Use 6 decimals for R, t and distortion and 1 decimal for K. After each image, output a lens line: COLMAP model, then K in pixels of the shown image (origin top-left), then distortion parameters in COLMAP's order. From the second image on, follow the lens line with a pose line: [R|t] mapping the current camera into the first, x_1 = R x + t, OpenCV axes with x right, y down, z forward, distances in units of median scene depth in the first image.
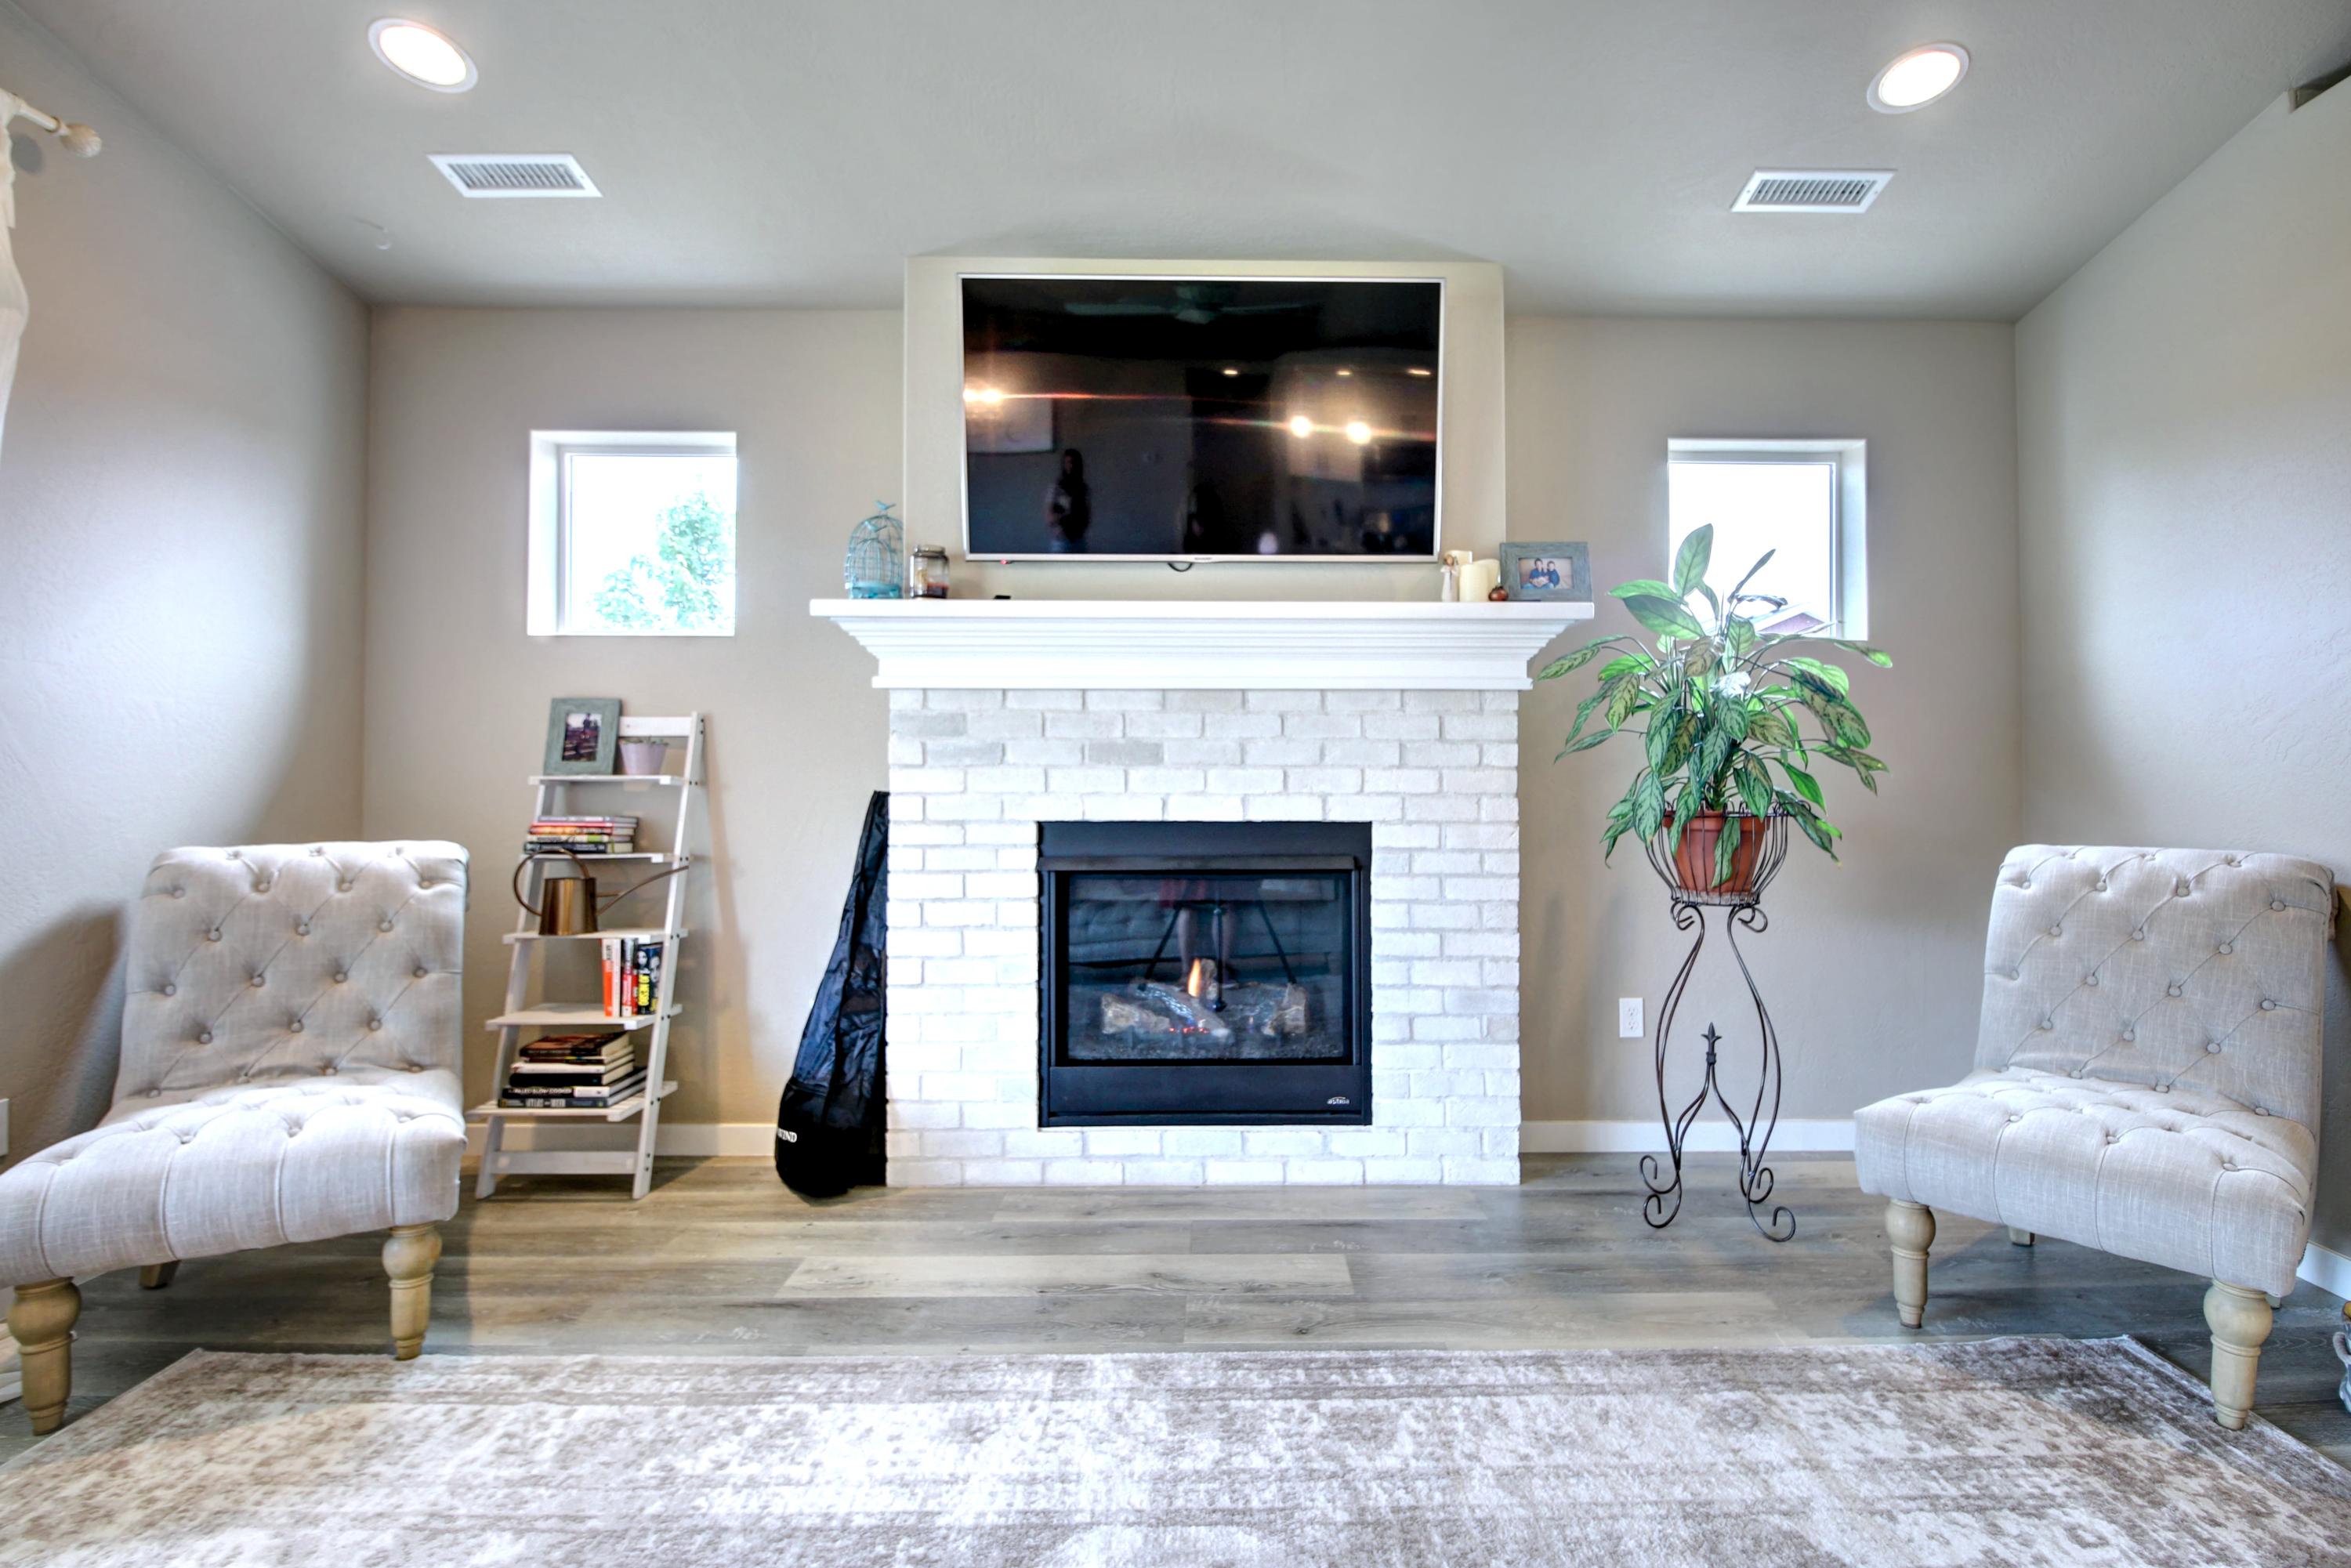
lens RADIAL K [[1123.6, 0, 1237.0], [0, 1123.6, 753.6], [0, 0, 1]] dist [-0.001929, -0.012276]
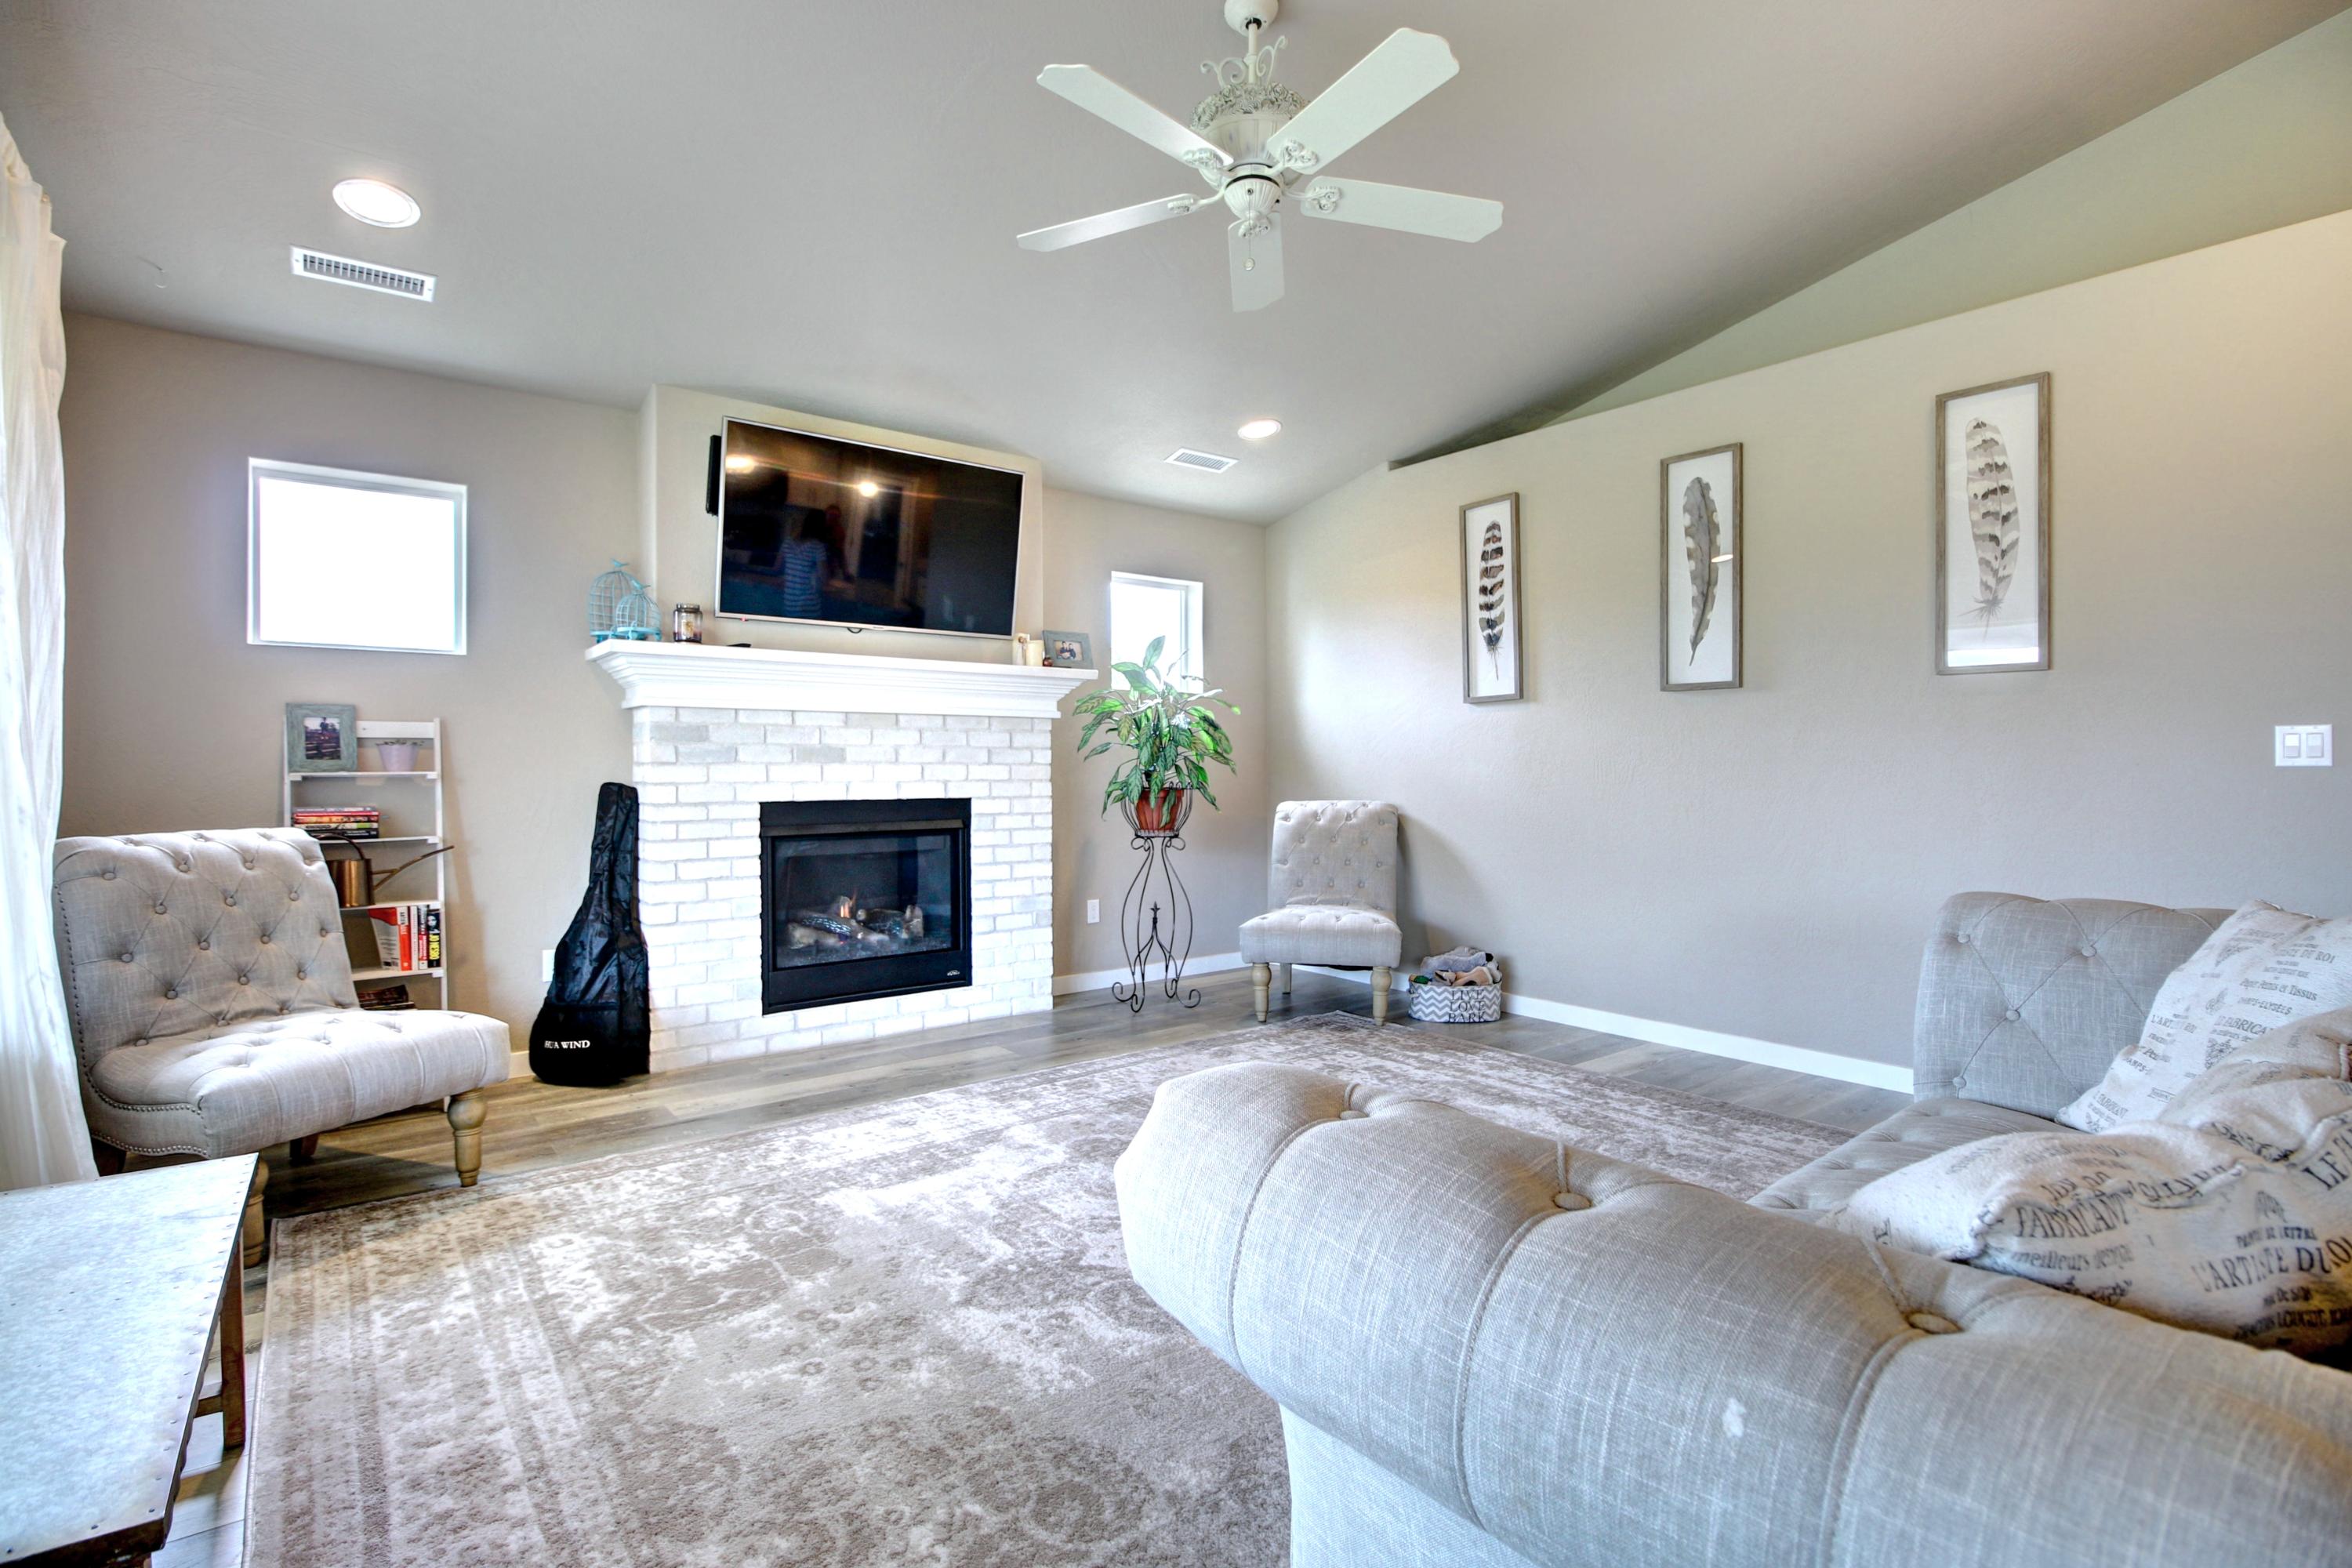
lens RADIAL K [[1099.7, 0, 1192.6], [0, 1099.7, 764.7], [0, 0, 1]] dist [0.001159, -0.012246]
pose [[0.791771, -0.001513, 0.610817, -0.602420], [-0.005326, 0.999942, 0.009381, -0.003329], [-0.610795, -0.010681, 0.791716, -0.447558]]
